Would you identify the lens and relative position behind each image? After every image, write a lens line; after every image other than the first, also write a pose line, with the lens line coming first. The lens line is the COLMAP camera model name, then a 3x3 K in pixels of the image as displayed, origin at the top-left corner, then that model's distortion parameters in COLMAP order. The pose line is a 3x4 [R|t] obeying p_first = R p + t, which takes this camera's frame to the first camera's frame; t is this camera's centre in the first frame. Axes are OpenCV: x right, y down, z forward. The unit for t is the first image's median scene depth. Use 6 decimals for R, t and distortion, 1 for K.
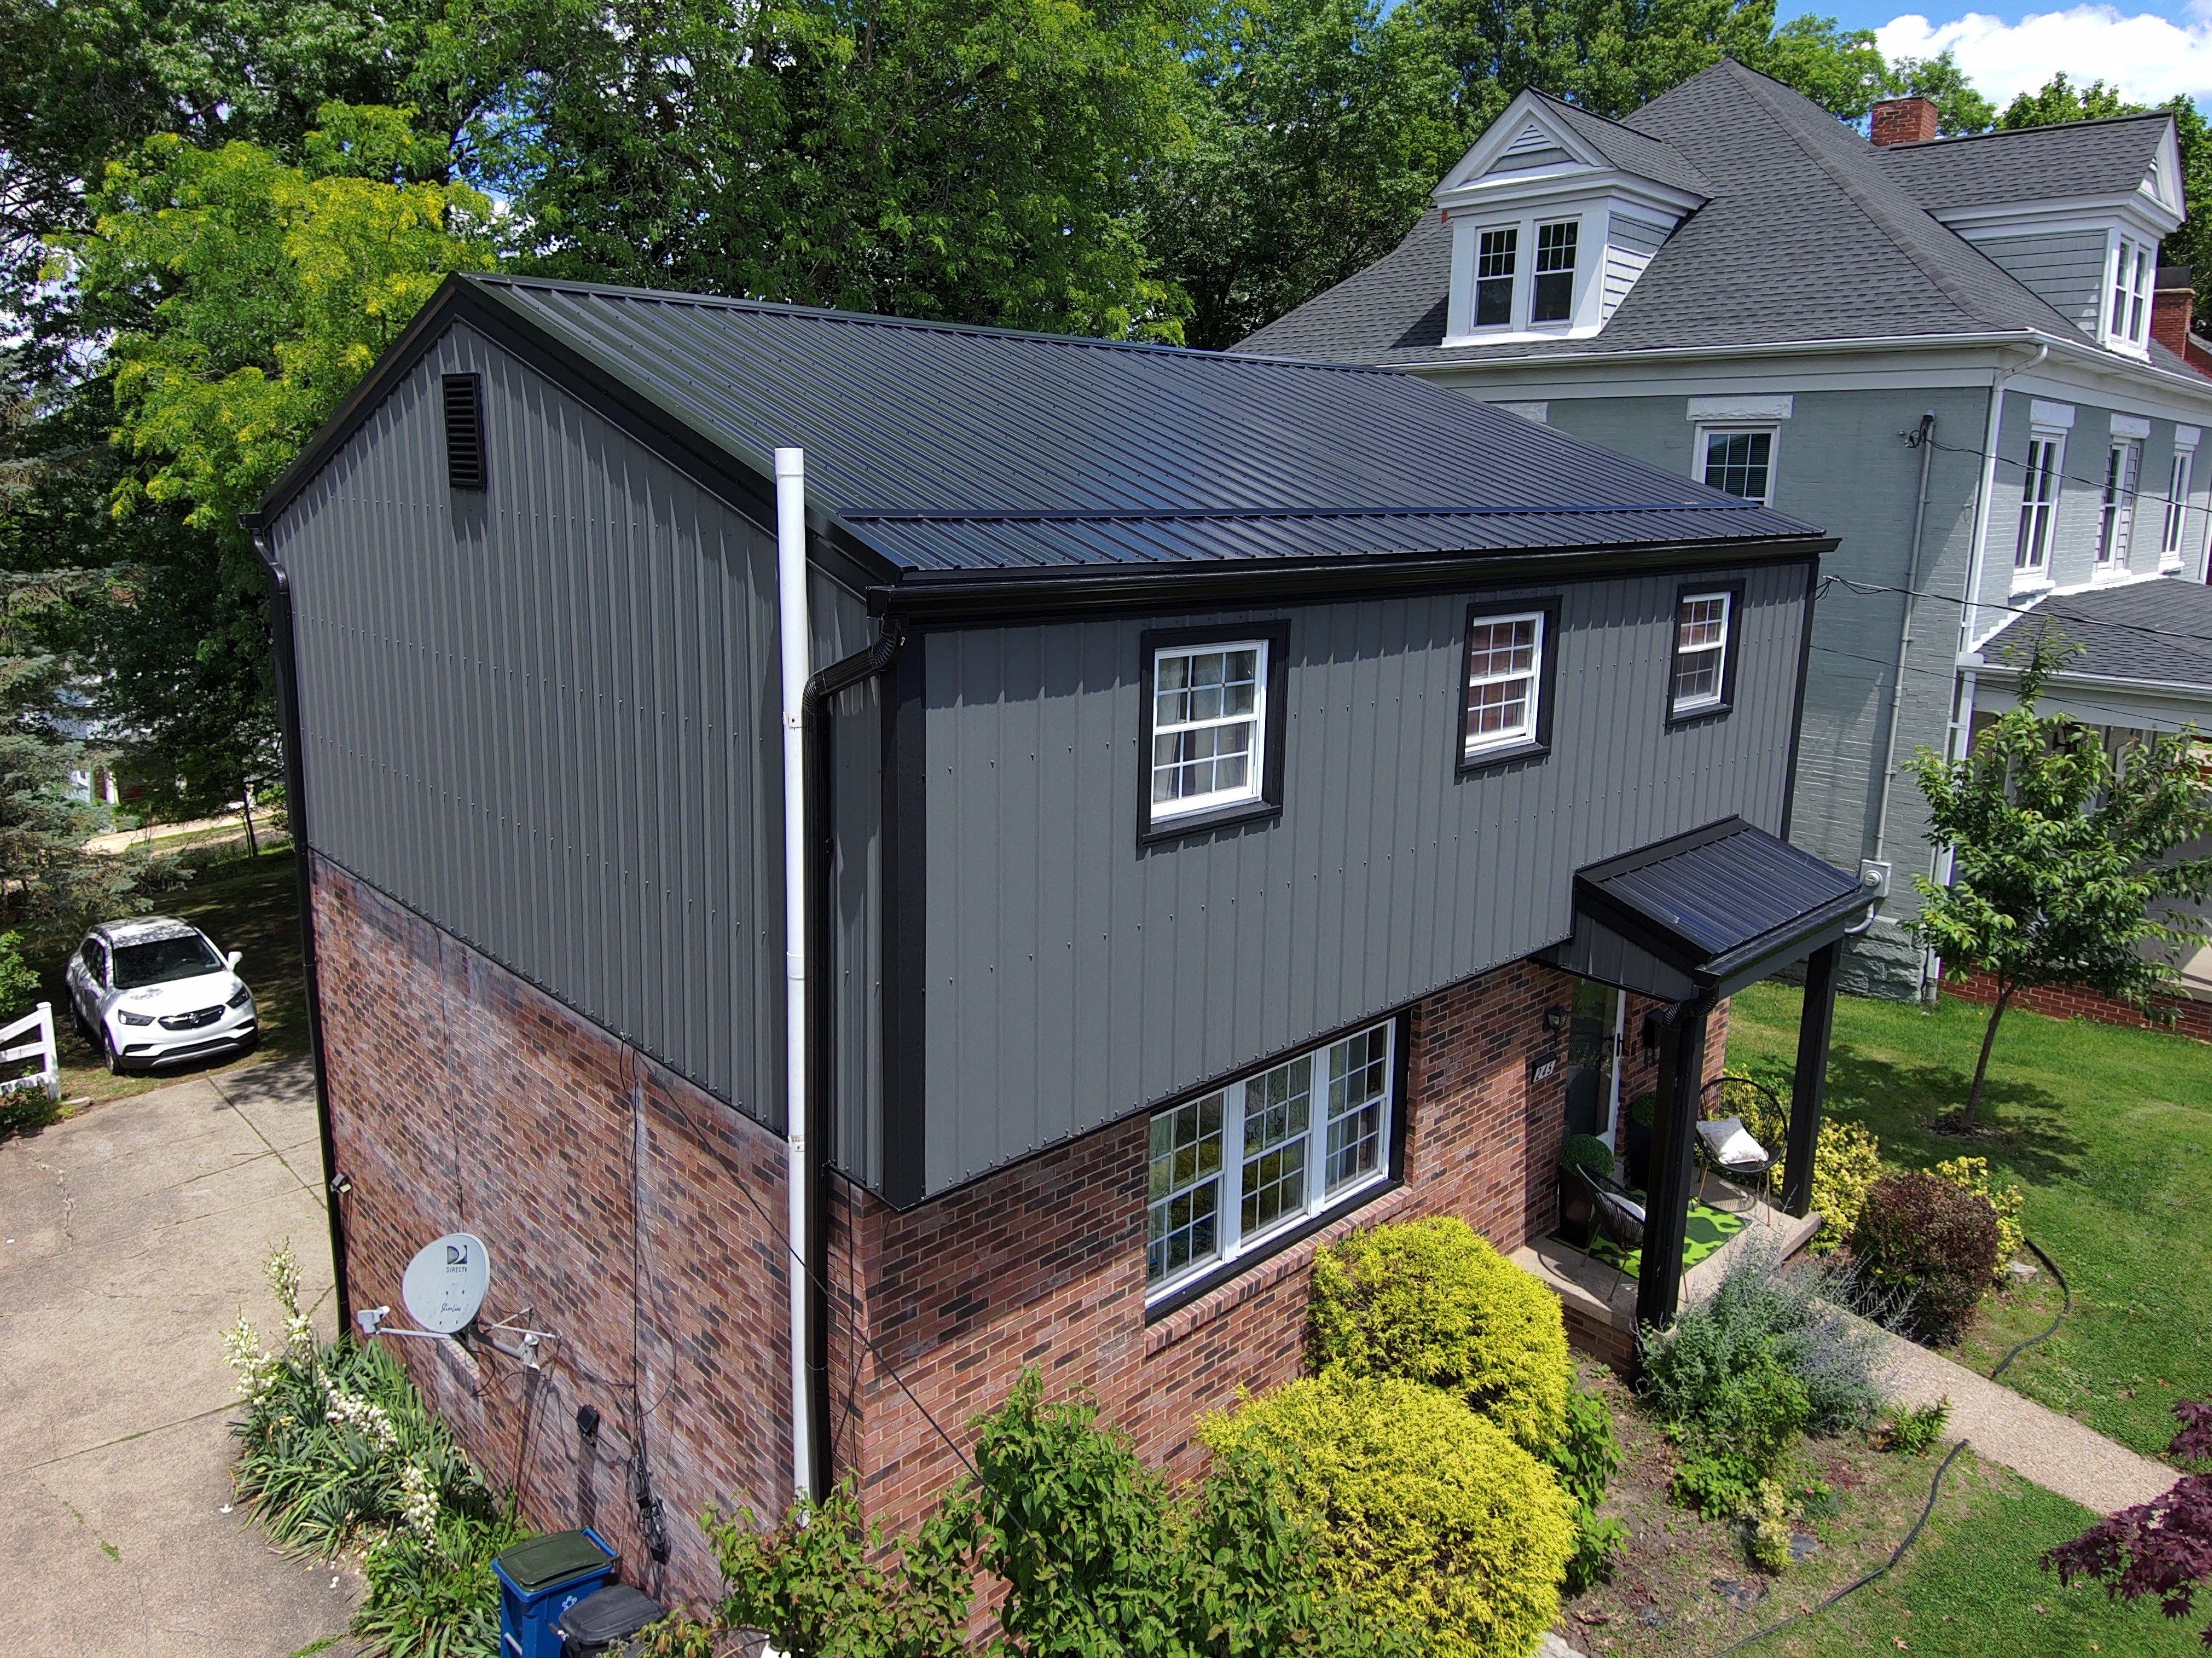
lens RADIAL K [[1613.6, 0, 1048.7], [0, 1613.6, 822.2], [0, 0, 1]] dist [0.046310, -0.103919]
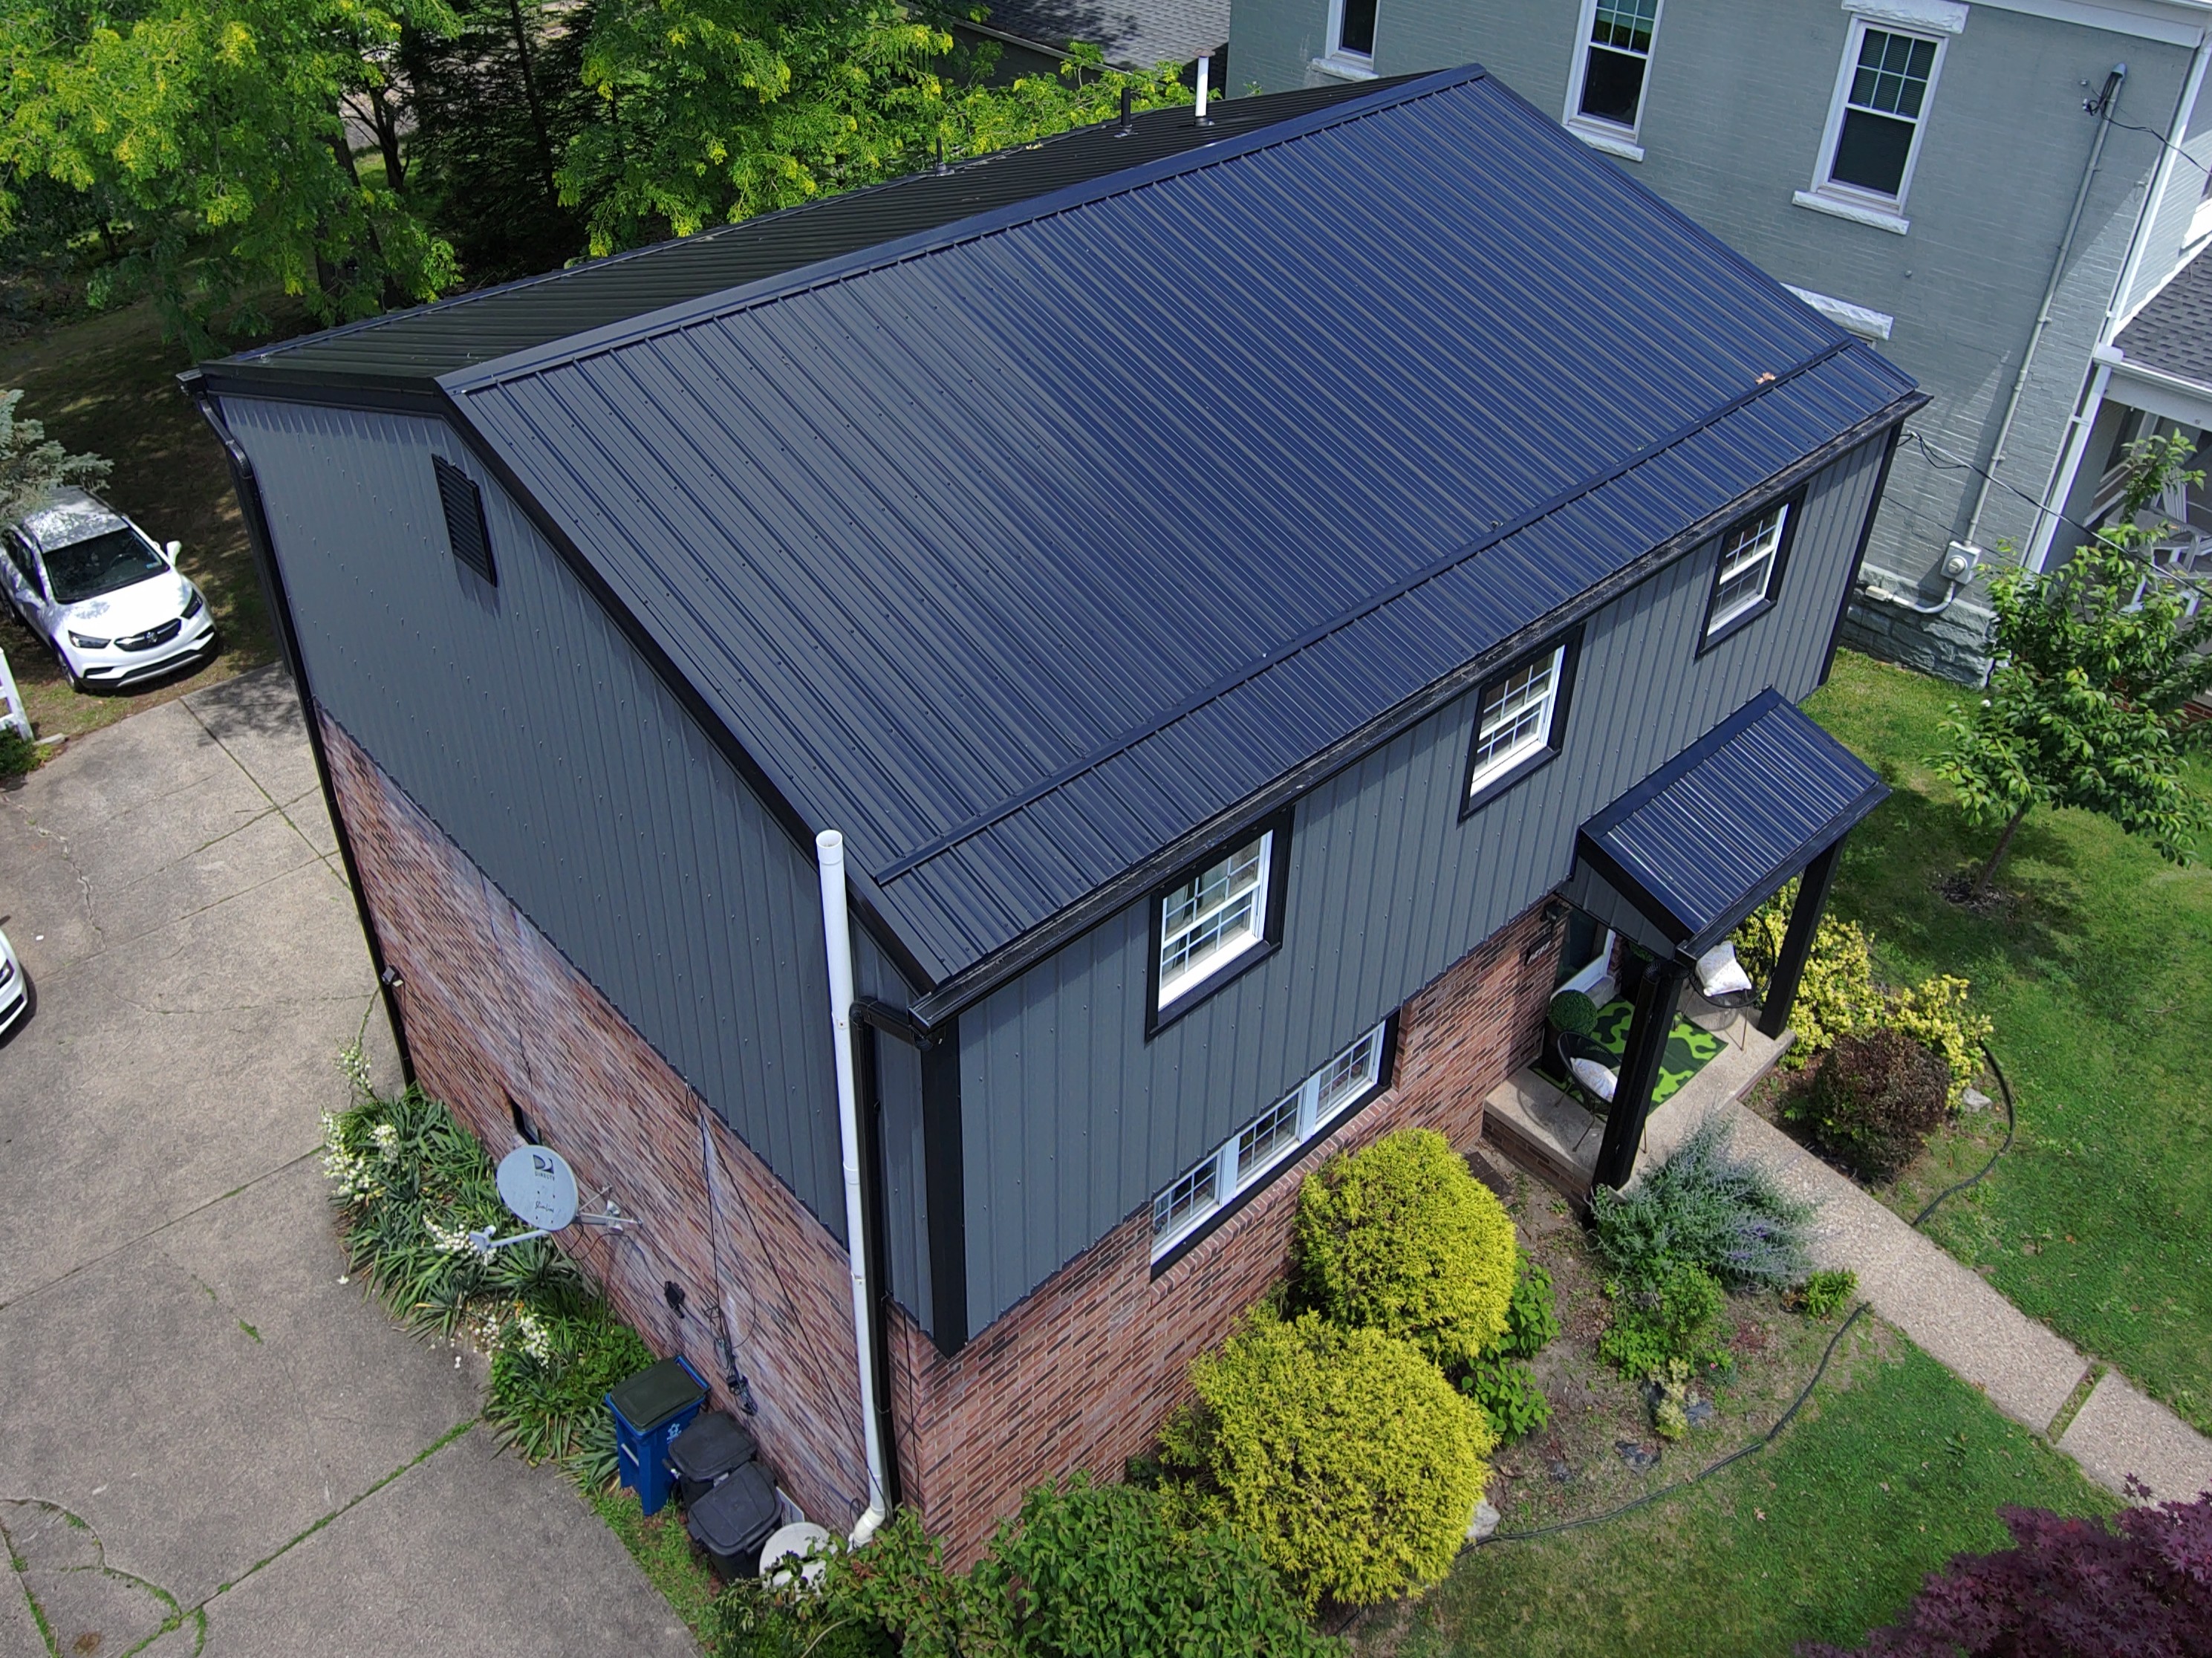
lens RADIAL K [[1903.6, 0, 1043.7], [0, 1903.6, 827.7], [0, 0, 1]] dist [0.080595, -0.120583]
pose [[0.999930, -0.004394, -0.010963, -0.001016], [0.008575, 0.908426, 0.417958, -0.455765], [0.008123, -0.418023, 0.908400, -0.099485]]
